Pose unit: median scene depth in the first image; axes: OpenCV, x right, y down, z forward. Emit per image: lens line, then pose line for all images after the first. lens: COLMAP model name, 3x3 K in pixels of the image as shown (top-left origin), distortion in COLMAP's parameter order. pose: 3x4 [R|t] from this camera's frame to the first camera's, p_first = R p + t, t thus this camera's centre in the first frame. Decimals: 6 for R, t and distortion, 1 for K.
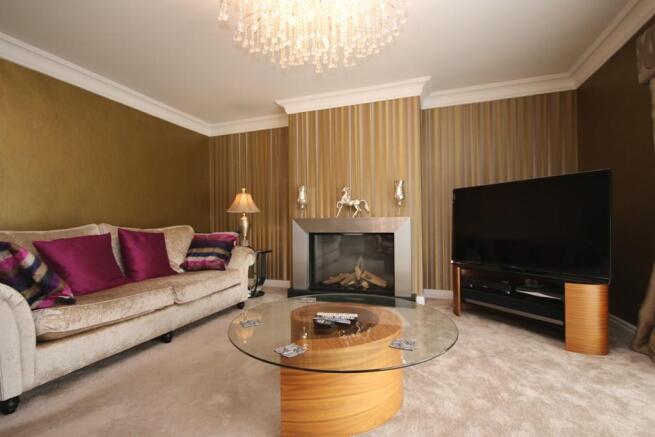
lens RADIAL K [[301.0, 0, 327.5], [0, 301.0, 218.5], [0, 0, 1]] dist [0.002595, -0.010006]
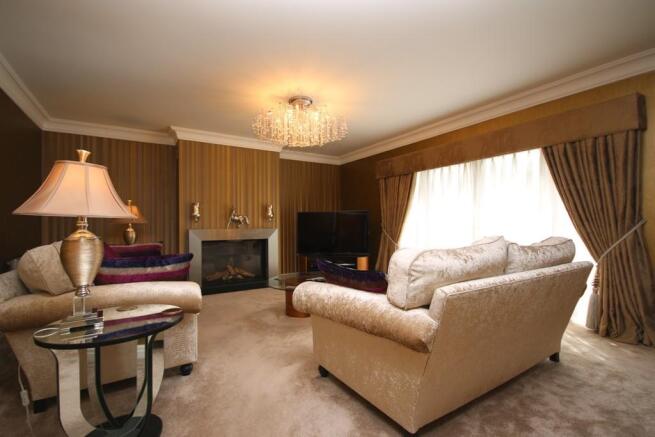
lens RADIAL K [[301.0, 0, 327.5], [0, 301.0, 218.5], [0, 0, 1]] dist [0.002595, -0.010006]
pose [[0.624771, 0.021331, 0.780517, -0.770979], [-0.012048, 0.999771, -0.017680, -0.031781], [-0.780715, 0.001642, 0.624885, -0.194689]]
